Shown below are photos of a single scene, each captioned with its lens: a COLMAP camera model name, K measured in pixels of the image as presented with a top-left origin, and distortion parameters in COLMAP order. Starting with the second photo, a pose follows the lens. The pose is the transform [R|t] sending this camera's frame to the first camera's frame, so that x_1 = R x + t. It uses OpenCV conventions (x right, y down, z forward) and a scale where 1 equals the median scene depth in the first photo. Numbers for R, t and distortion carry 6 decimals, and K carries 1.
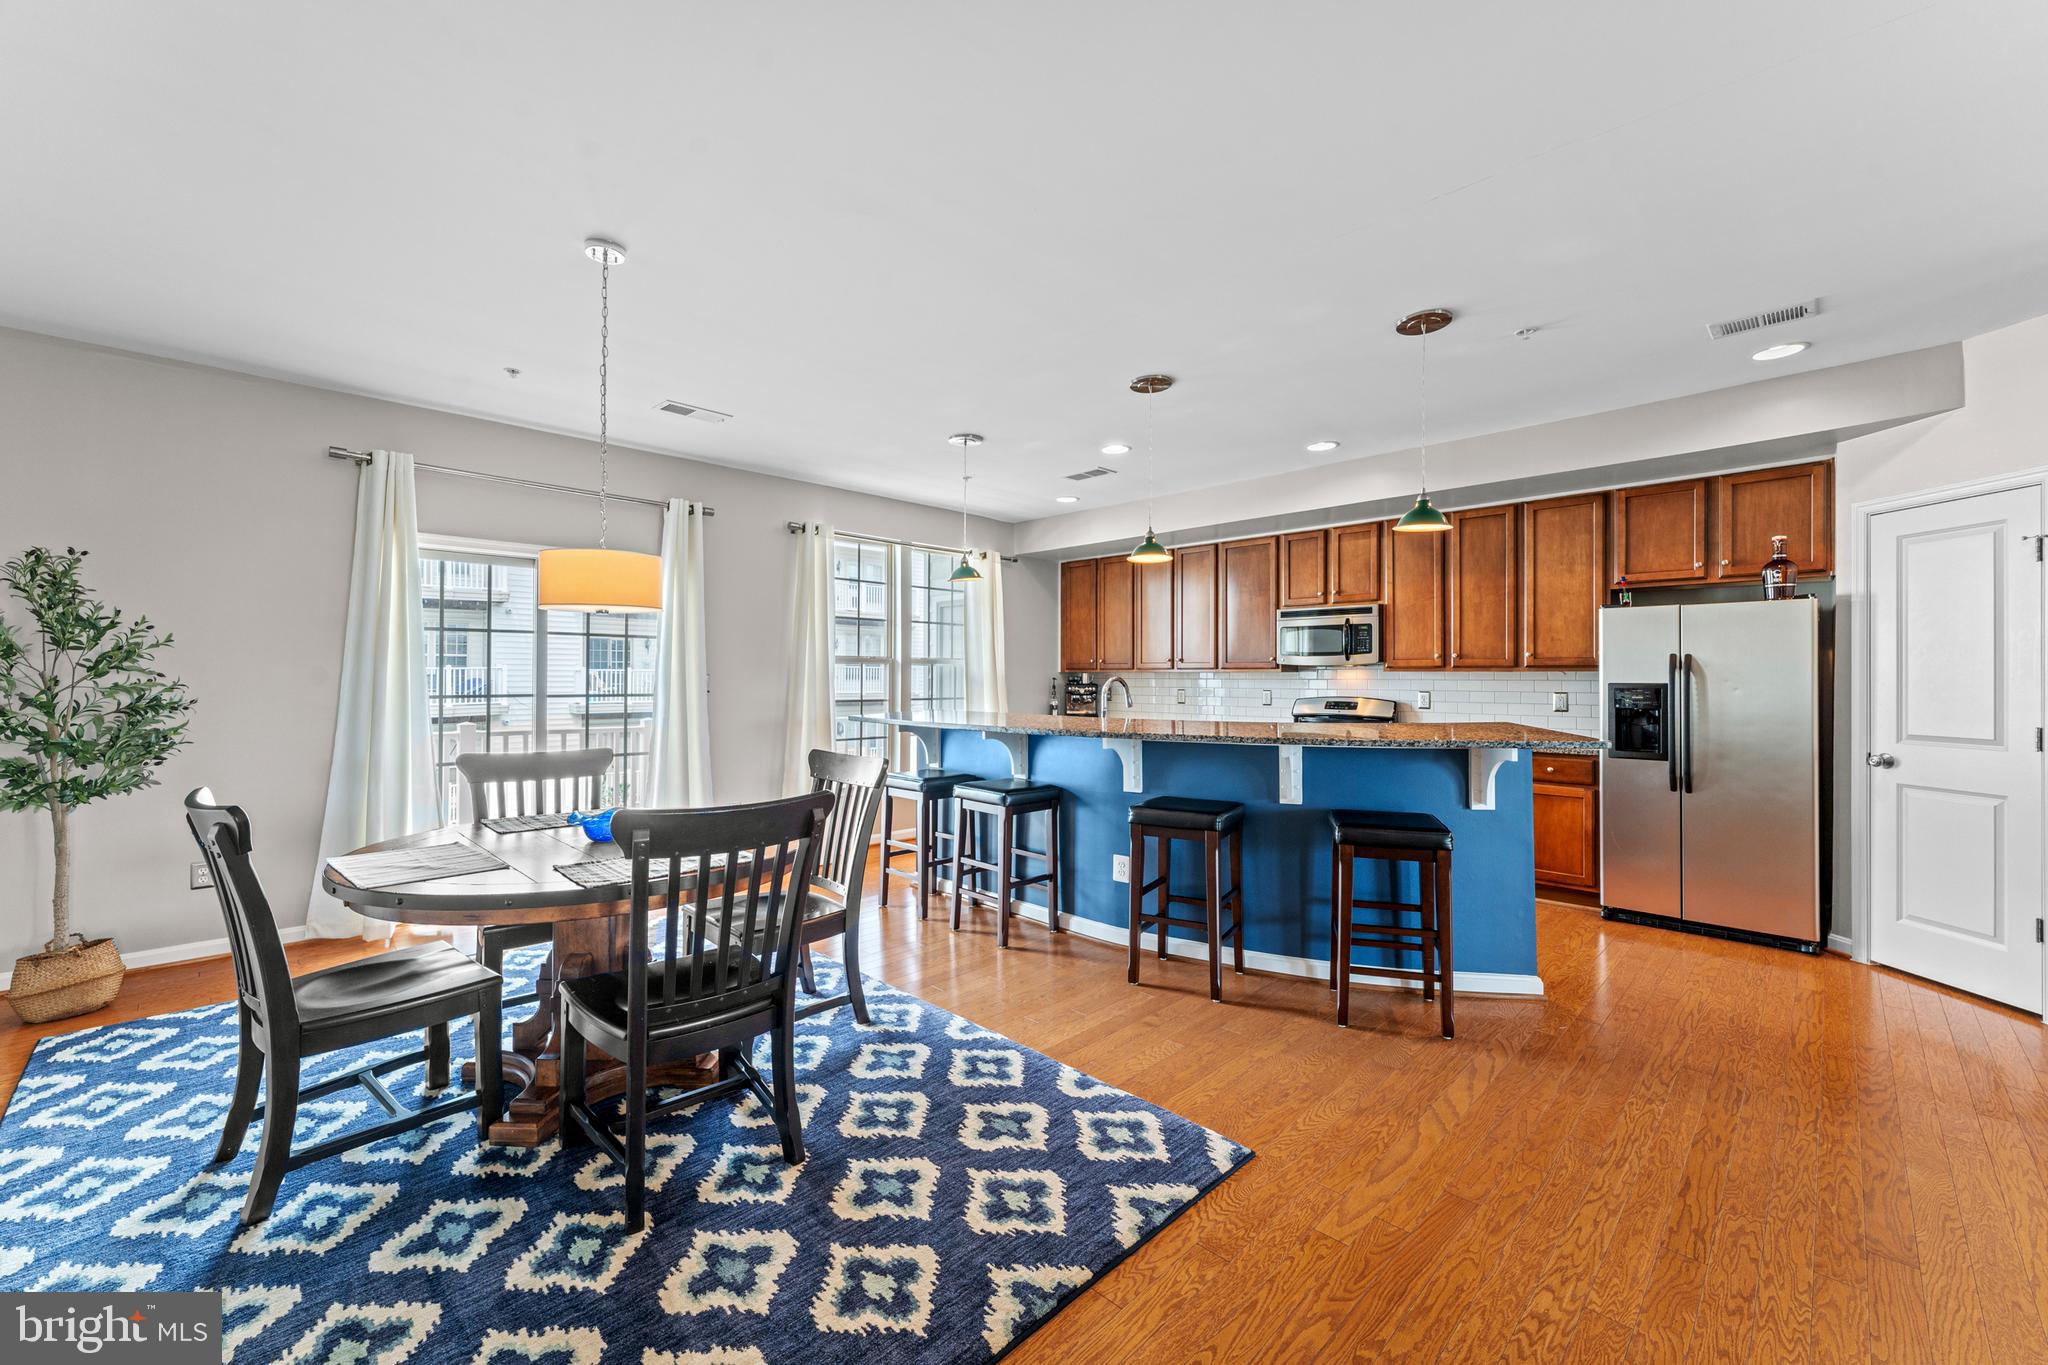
lens RADIAL K [[808.6, 0, 1021.4], [0, 808.6, 668.8], [0, 0, 1]] dist [-0.000252, 0.000257]
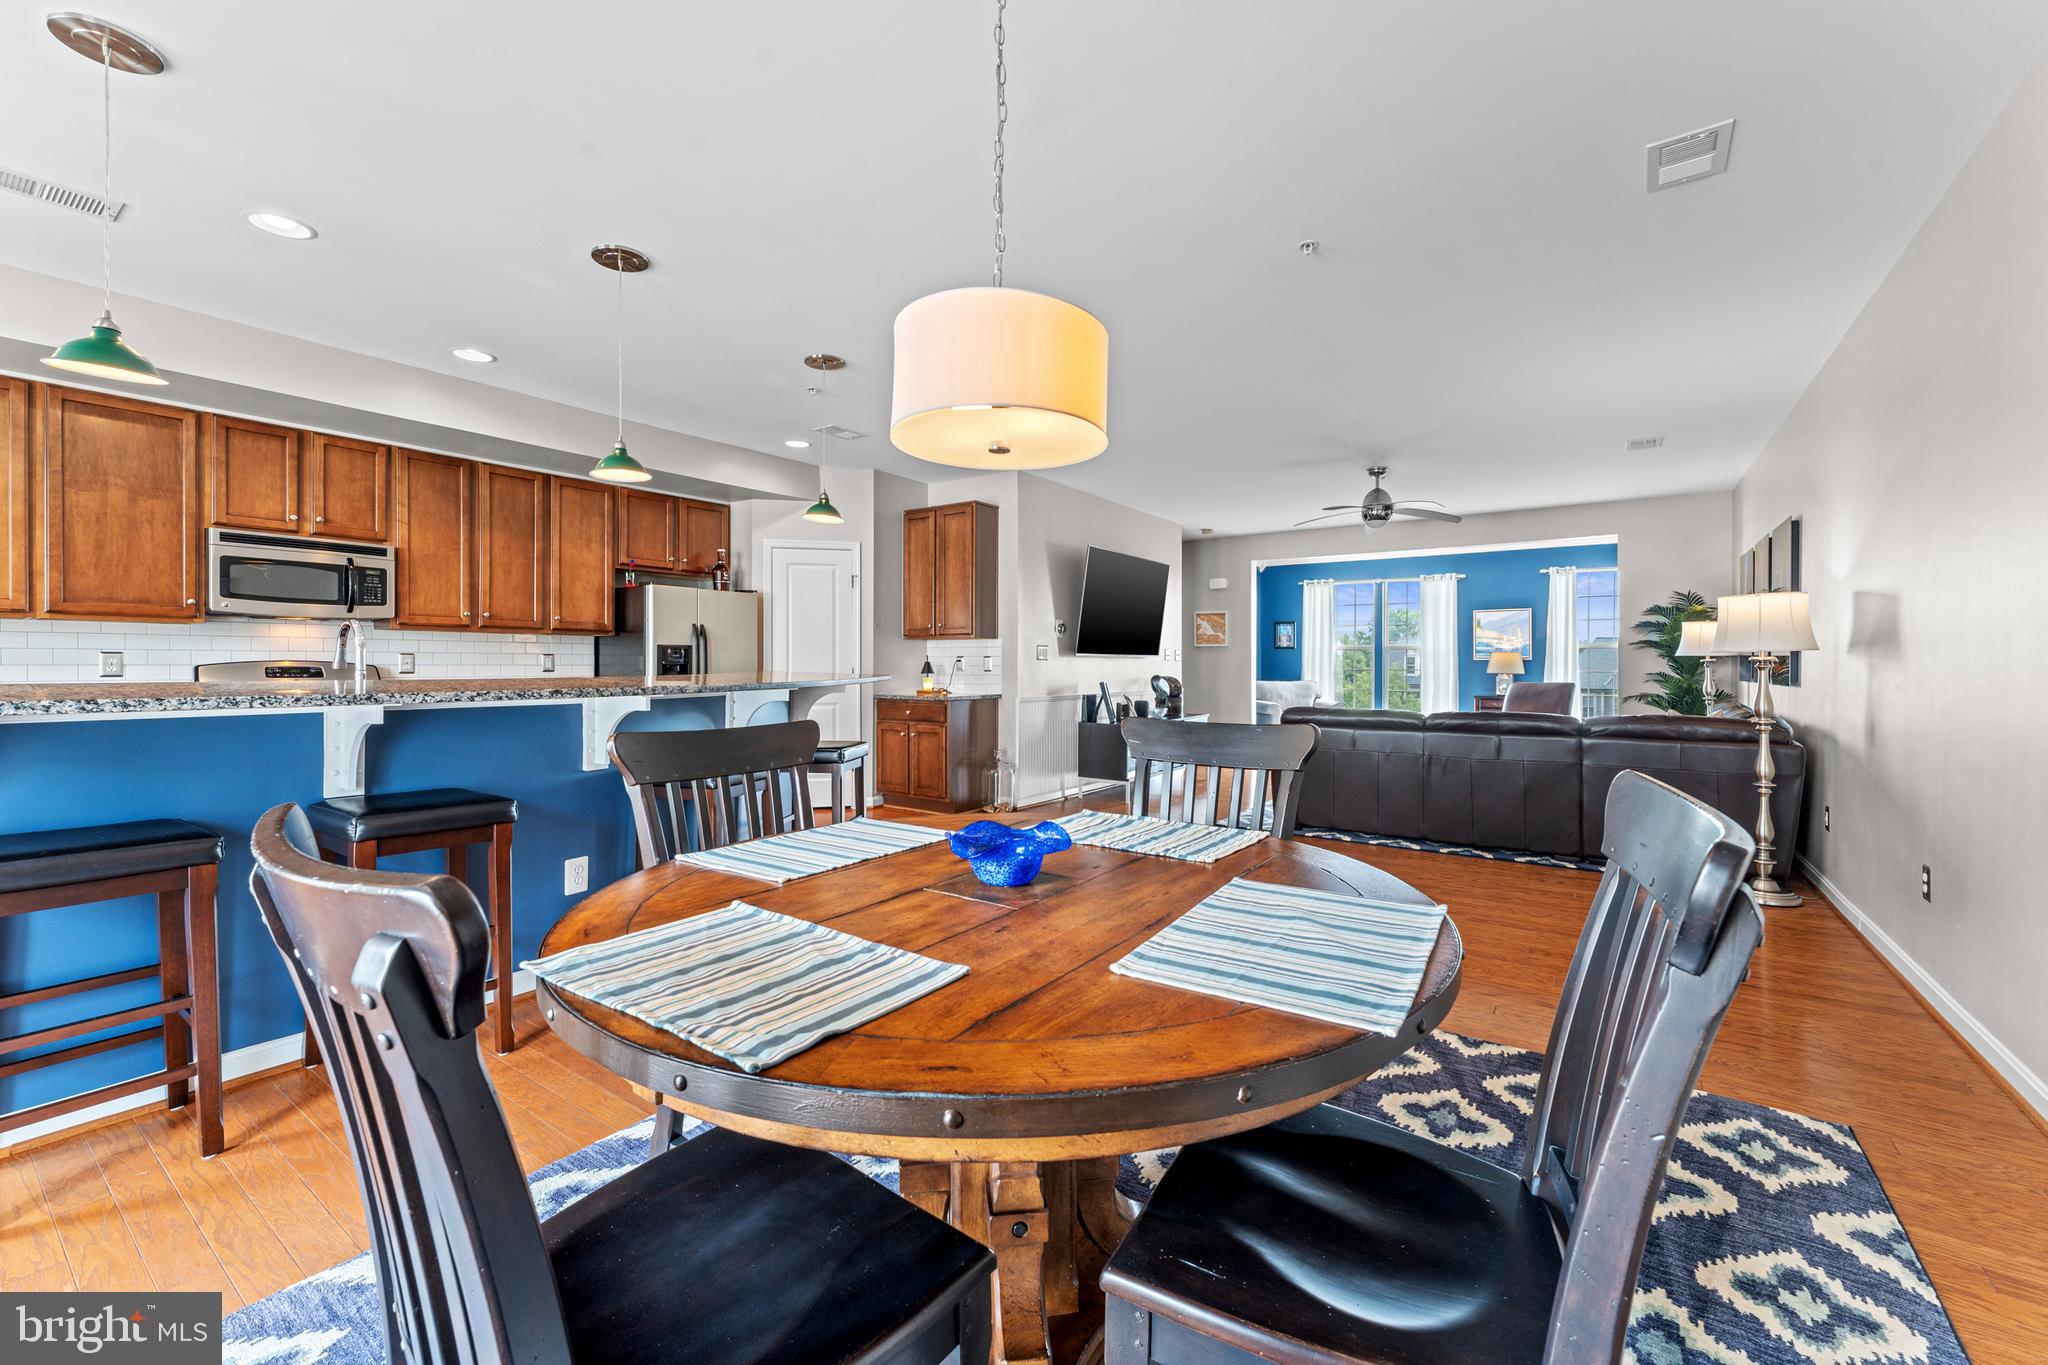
lens RADIAL K [[808.6, 0, 1027.8], [0, 808.6, 671.0], [0, 0, 1]] dist [-0.000252, 0.000257]
pose [[-0.173451, -0.012902, 0.984758, -0.532056], [-0.014115, 0.999844, 0.010613, 0.032090], [-0.984741, -0.012059, -0.173606, 0.557249]]
